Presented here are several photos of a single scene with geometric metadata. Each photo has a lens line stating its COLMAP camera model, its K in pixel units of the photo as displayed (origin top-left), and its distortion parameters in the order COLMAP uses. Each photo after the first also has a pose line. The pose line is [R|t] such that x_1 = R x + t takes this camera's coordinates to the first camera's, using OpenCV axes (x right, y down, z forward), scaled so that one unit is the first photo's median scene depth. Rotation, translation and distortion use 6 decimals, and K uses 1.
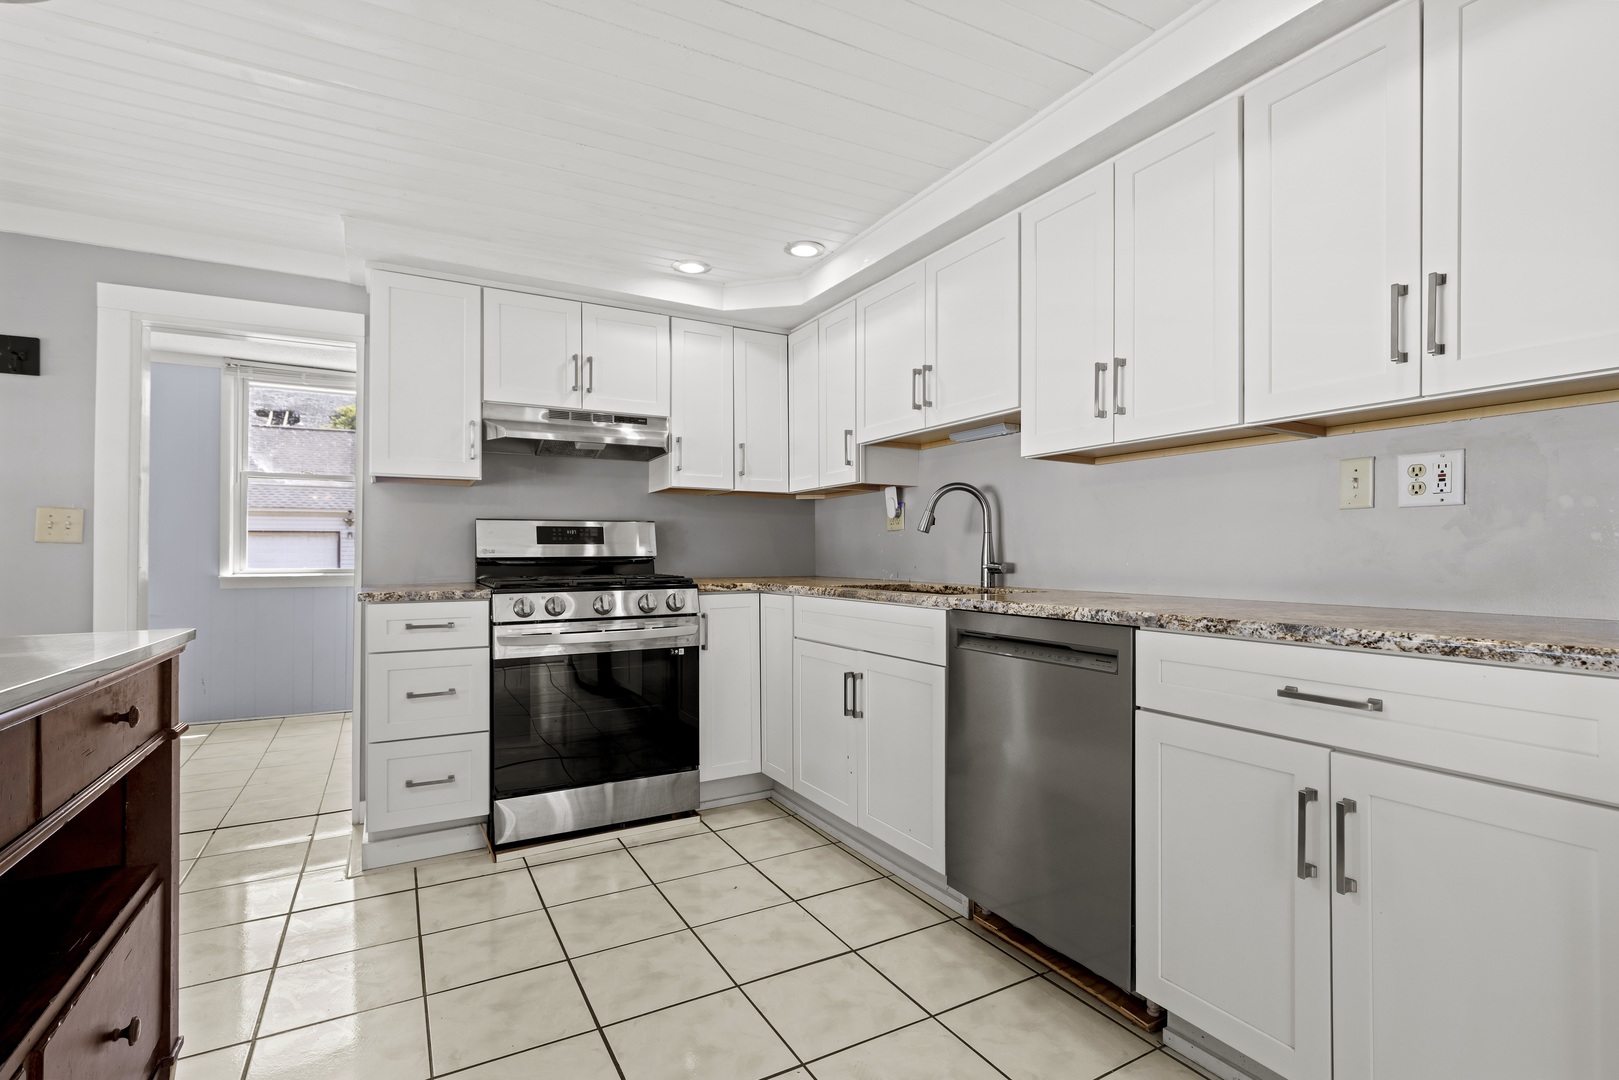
lens RADIAL K [[760.0, 0, 813.9], [0, 760.0, 553.4], [0, 0, 1]] dist [-0.002268, -0.000190]
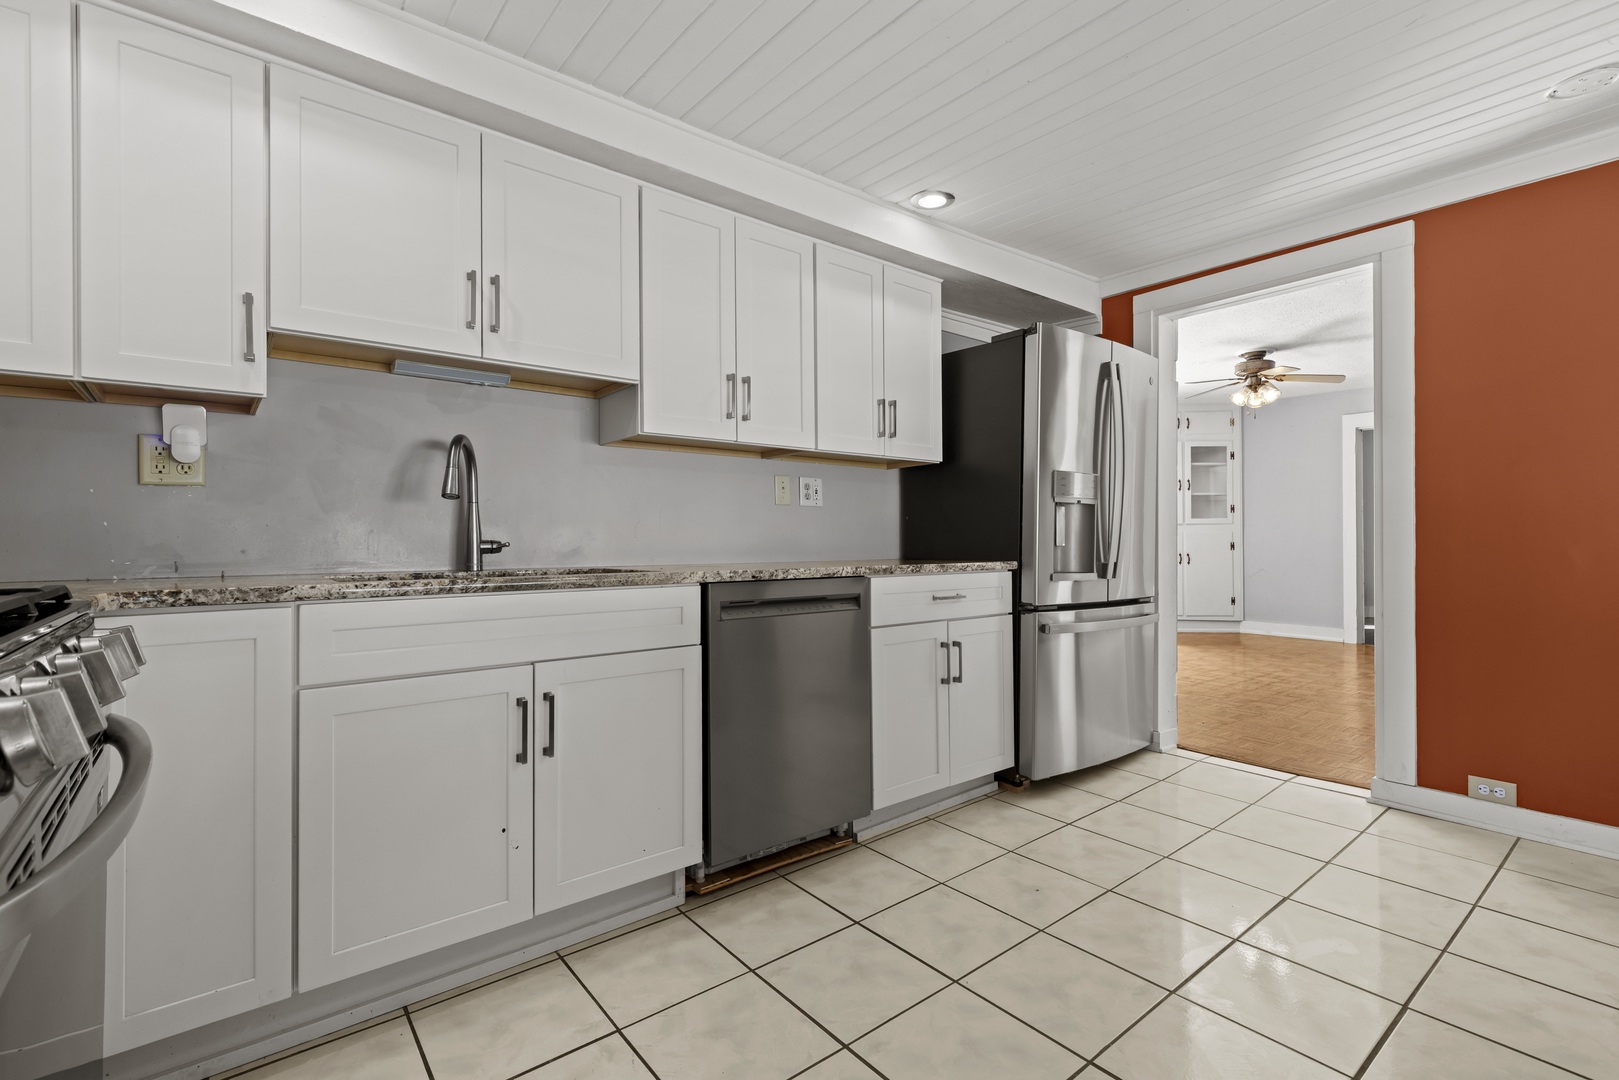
lens RADIAL K [[731.2, 0, 809.5], [0, 731.2, 540.0], [0, 0, 1]] dist [0.001489, 0.000305]
pose [[-0.160951, 0.001576, 0.986961, -0.858988], [0.003940, 0.999992, -0.000955, 0.019959], [-0.986954, 0.003735, -0.160956, 1.137767]]
